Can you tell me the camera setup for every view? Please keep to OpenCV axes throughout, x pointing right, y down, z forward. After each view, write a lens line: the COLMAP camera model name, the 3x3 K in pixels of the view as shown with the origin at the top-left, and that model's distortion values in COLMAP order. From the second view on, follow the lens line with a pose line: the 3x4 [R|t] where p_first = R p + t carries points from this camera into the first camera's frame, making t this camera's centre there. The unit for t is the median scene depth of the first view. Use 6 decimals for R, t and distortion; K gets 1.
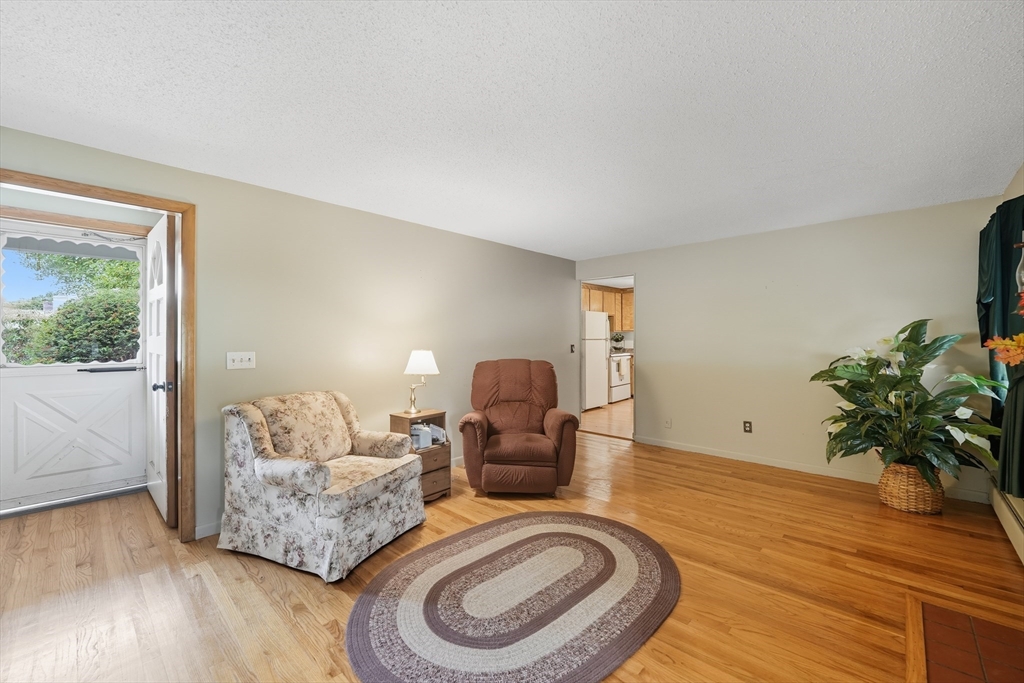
lens RADIAL K [[419.0, 0, 506.8], [0, 419.0, 339.8], [0, 0, 1]] dist [-0.007614, -0.002212]
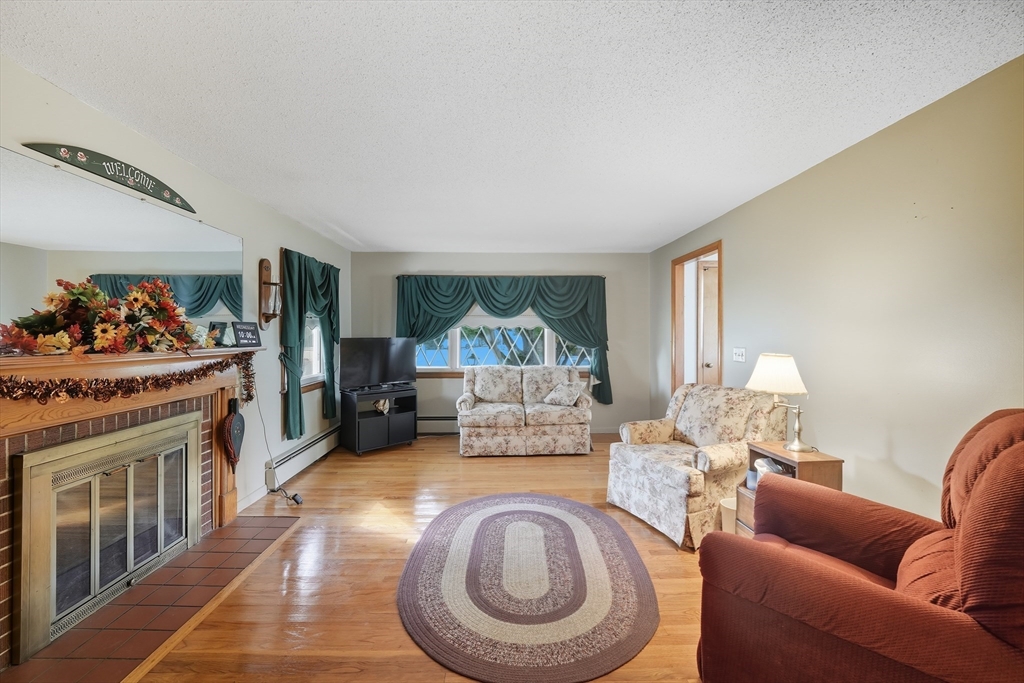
lens RADIAL K [[419.0, 0, 506.9], [0, 419.0, 343.3], [0, 0, 1]] dist [-0.007614, -0.002212]
pose [[-0.710961, 0.014732, -0.703077, 0.696886], [-0.003280, 0.999700, 0.024265, -0.008165], [0.703224, 0.019557, -0.710700, 1.427638]]
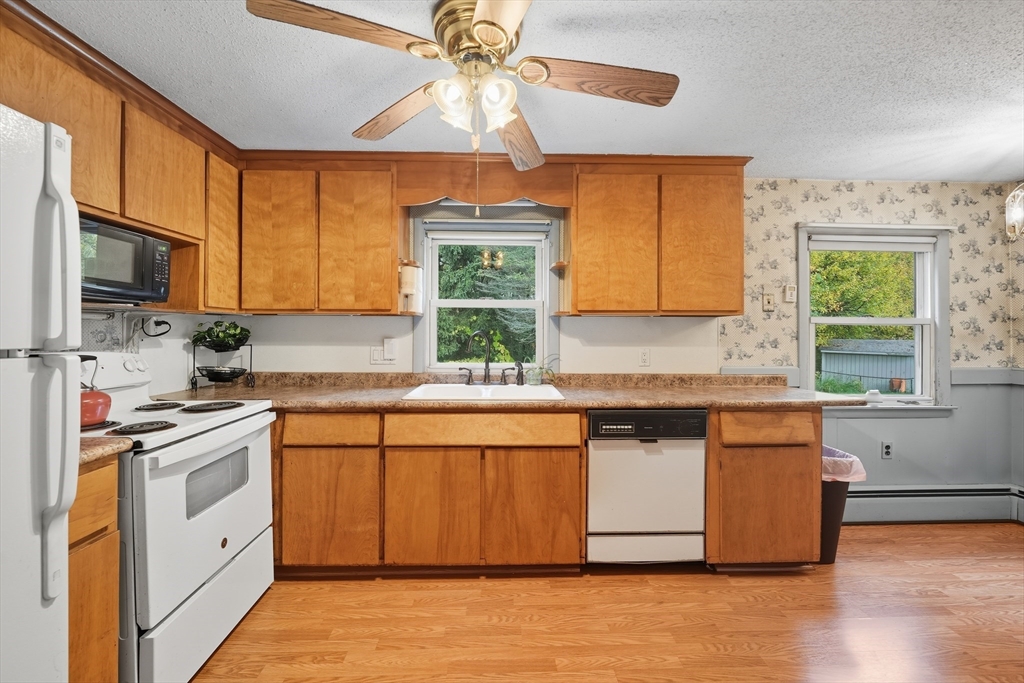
lens RADIAL K [[419.0, 0, 511.3], [0, 419.0, 333.6], [0, 0, 1]] dist [-0.007614, -0.002212]
pose [[0.704829, 0.005095, 0.709359, 0.682148], [-0.001049, 0.999981, -0.006140, -0.016121], [-0.709376, 0.003583, 0.704821, 2.266705]]
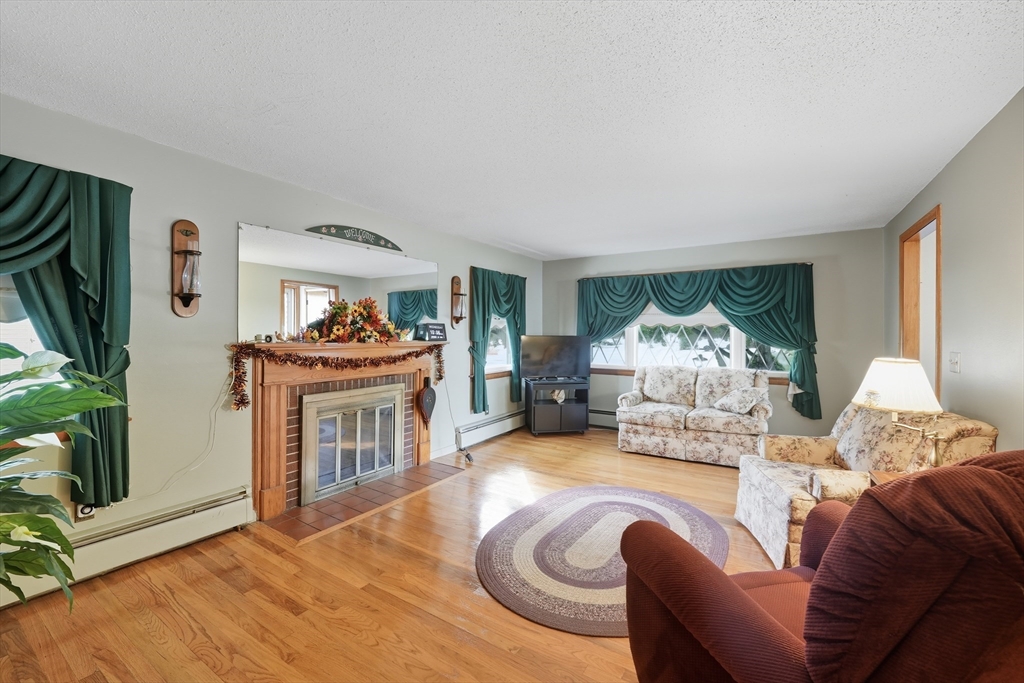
lens RADIAL K [[419.0, 0, 505.6], [0, 419.0, 345.2], [0, 0, 1]] dist [-0.007614, -0.002212]
pose [[-0.983600, 0.001077, -0.180361, 0.445874], [-0.005144, 0.999408, 0.034021, -0.008571], [0.180291, 0.034391, -0.983012, 1.720439]]
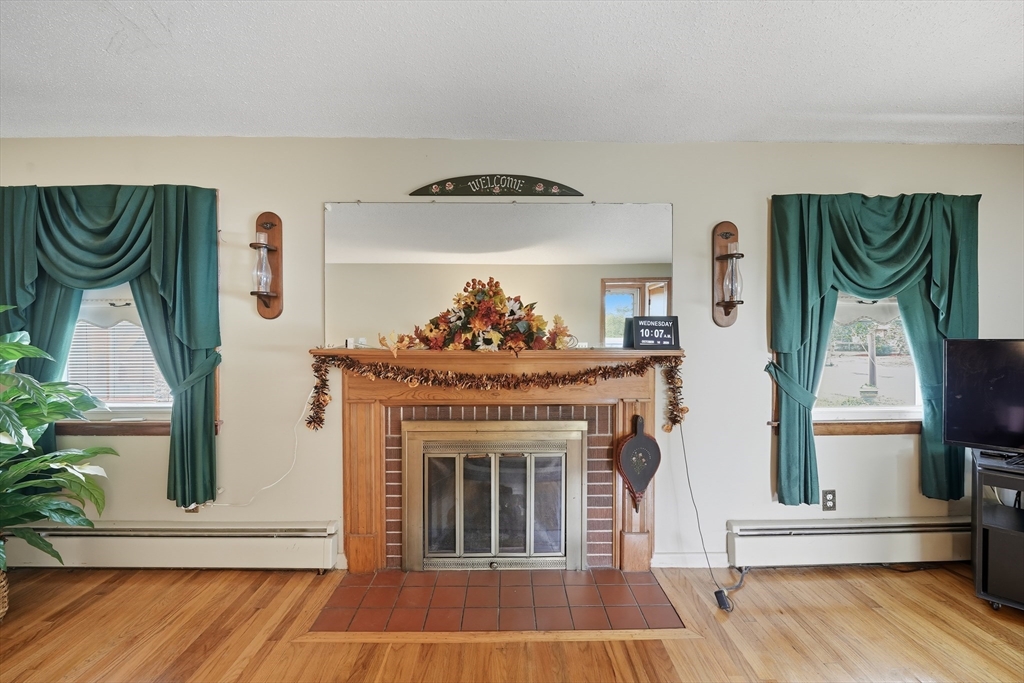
lens RADIAL K [[419.0, 0, 507.0], [0, 419.0, 339.4], [0, 0, 1]] dist [-0.007614, -0.002212]
pose [[-0.700051, -0.003975, 0.714082, 0.050748], [0.005457, 0.999926, 0.010916, -0.000439], [-0.714072, 0.011538, -0.699977, 0.956953]]
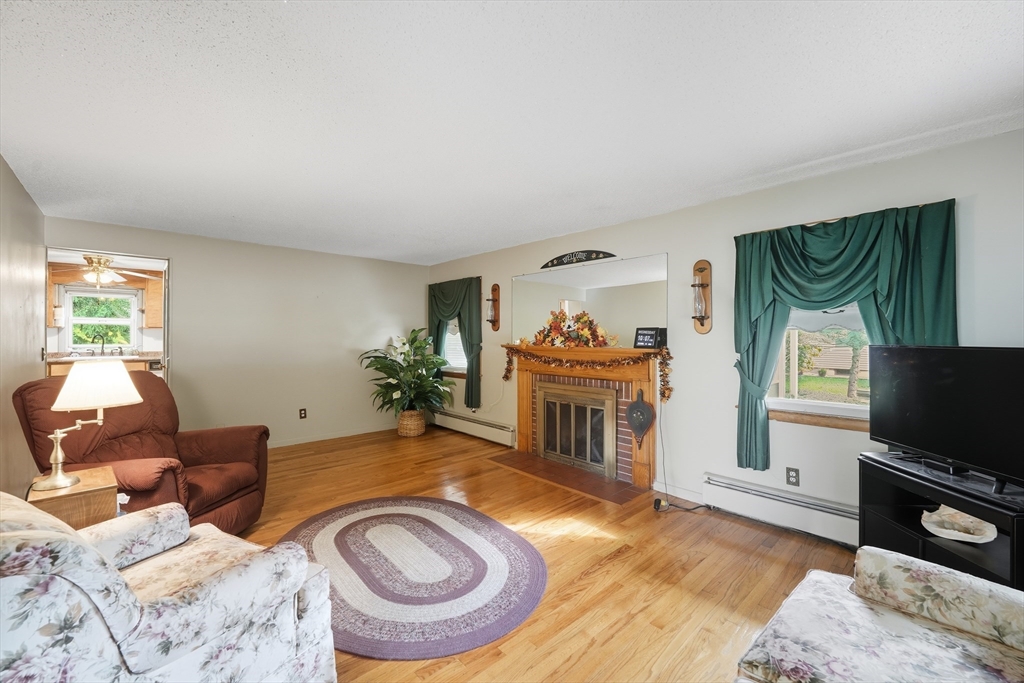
lens RADIAL K [[419.0, 0, 514.3], [0, 419.0, 340.0], [0, 0, 1]] dist [-0.007614, -0.002212]
pose [[0.061057, -0.006534, 0.998113, -0.869851], [0.002691, 0.999976, 0.006382, -0.006161], [-0.998131, 0.002296, 0.061073, 0.522691]]
